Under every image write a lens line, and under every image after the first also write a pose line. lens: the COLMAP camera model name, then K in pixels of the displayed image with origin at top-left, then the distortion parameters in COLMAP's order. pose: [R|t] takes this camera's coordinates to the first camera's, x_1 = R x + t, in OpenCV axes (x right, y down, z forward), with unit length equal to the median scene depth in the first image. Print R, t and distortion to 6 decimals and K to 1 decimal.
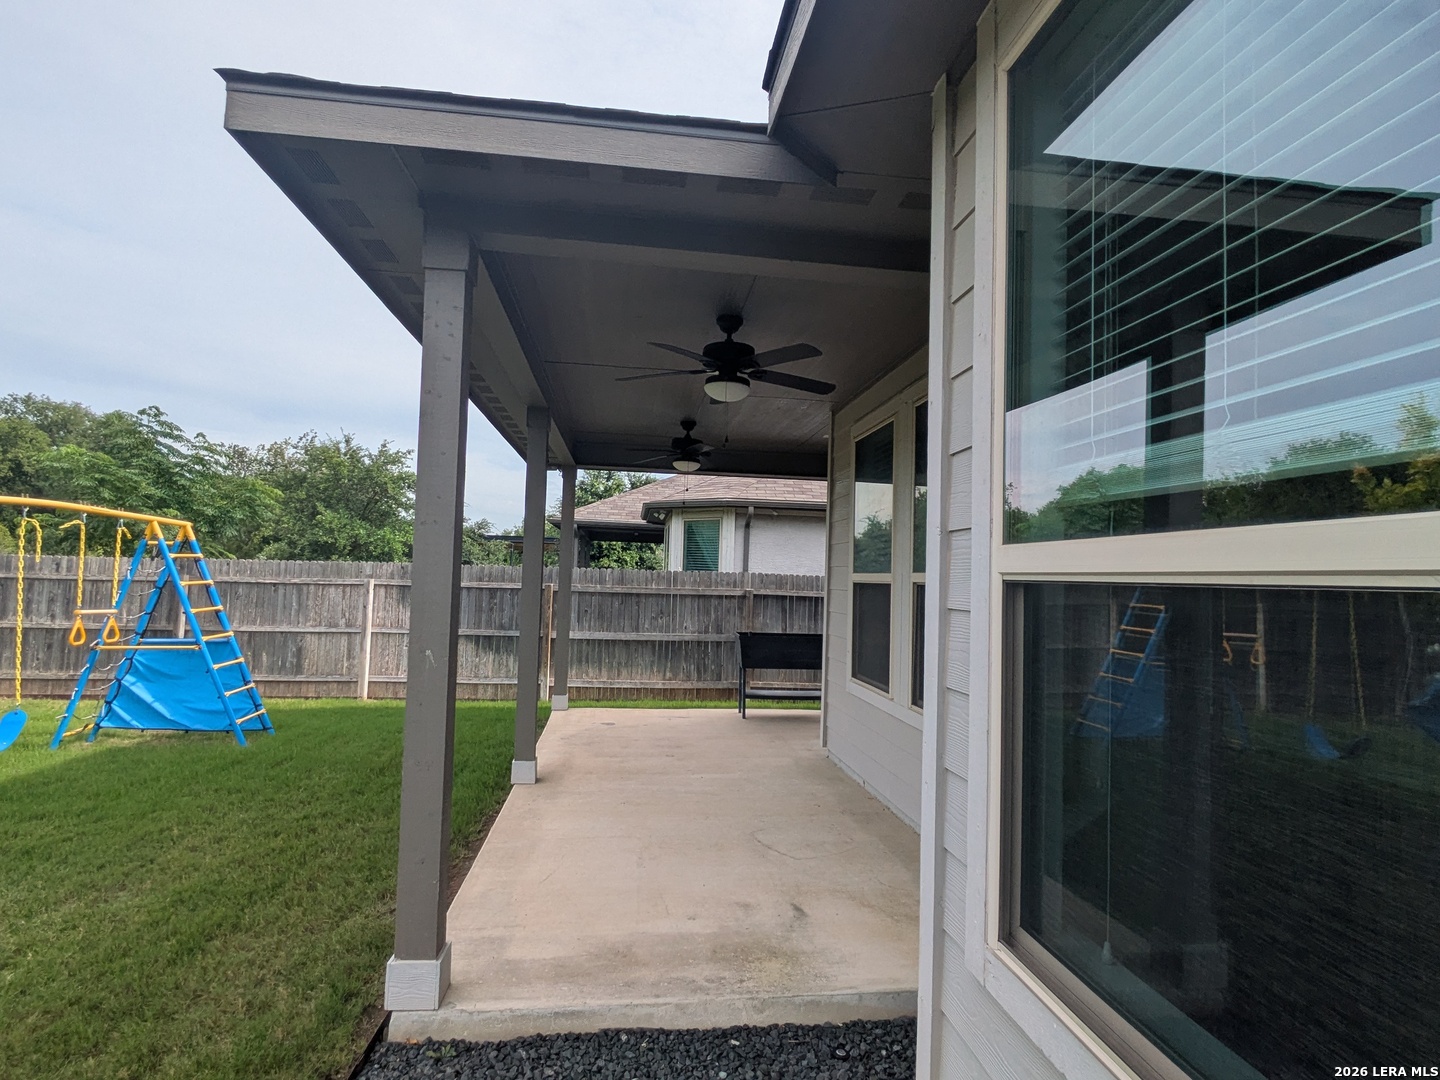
lens RADIAL K [[734.2, 0, 711.4], [0, 734.2, 544.7], [0, 0, 1]] dist [-0.013601, 0.001390]
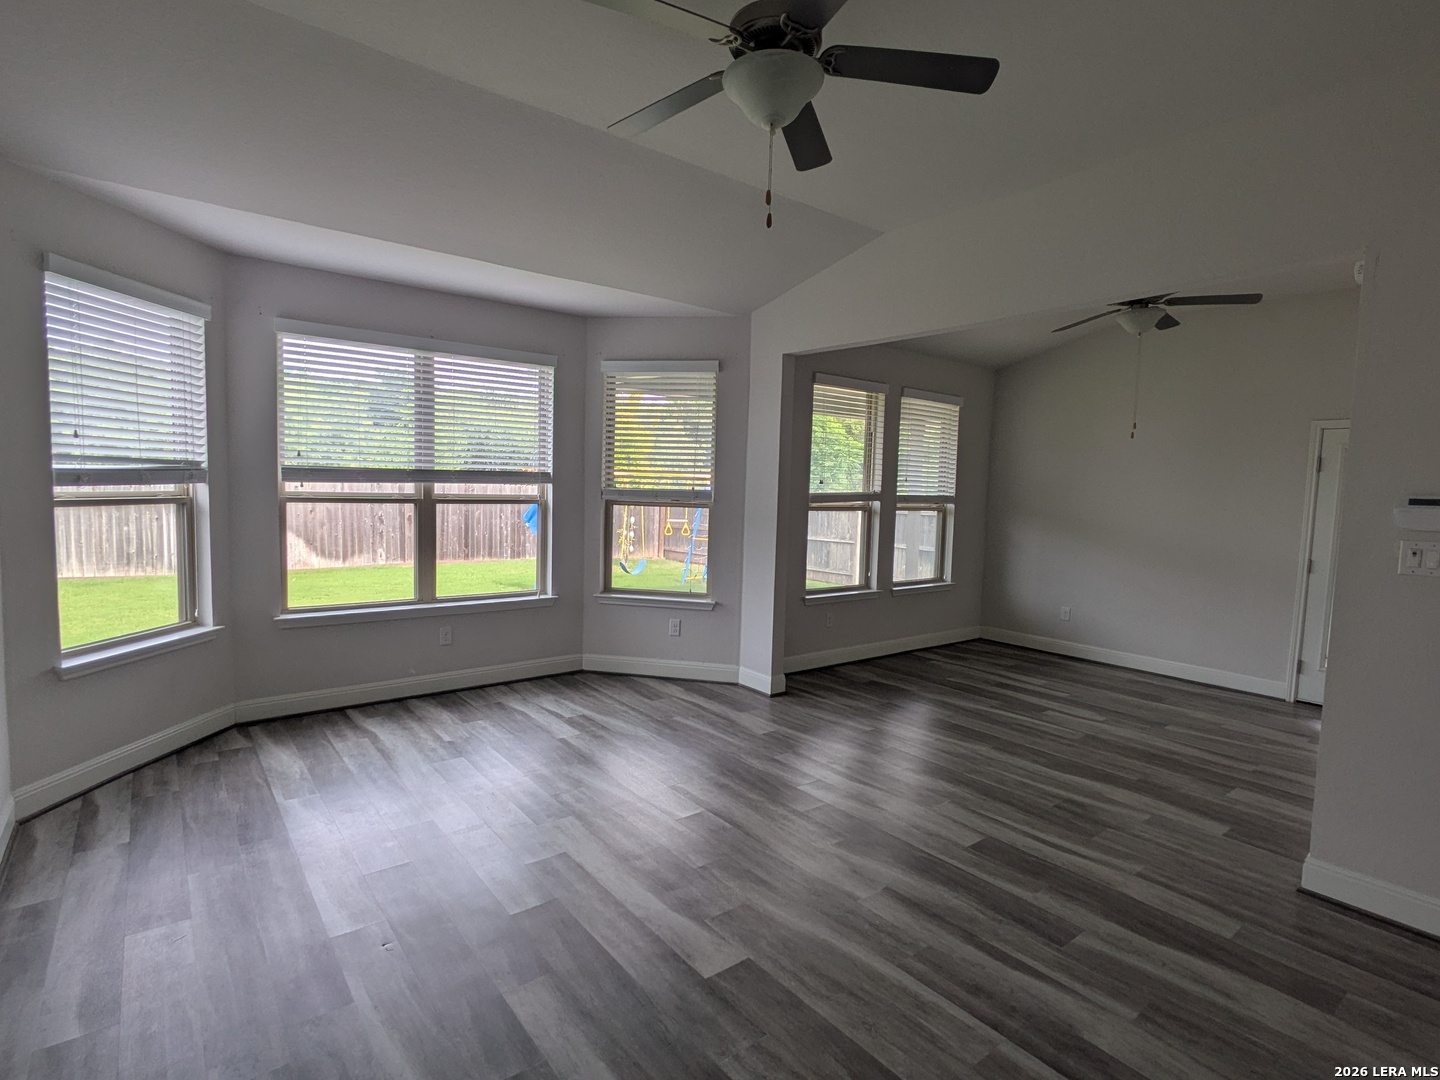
lens RADIAL K [[734.2, 0, 711.4], [0, 734.2, 544.7], [0, 0, 1]] dist [-0.013601, 0.001390]
pose [[0.506013, 0.054739, -0.860787, 0.676996], [0.025041, 0.996631, 0.078098, -0.003481], [0.862162, -0.061073, 0.502938, -0.017915]]
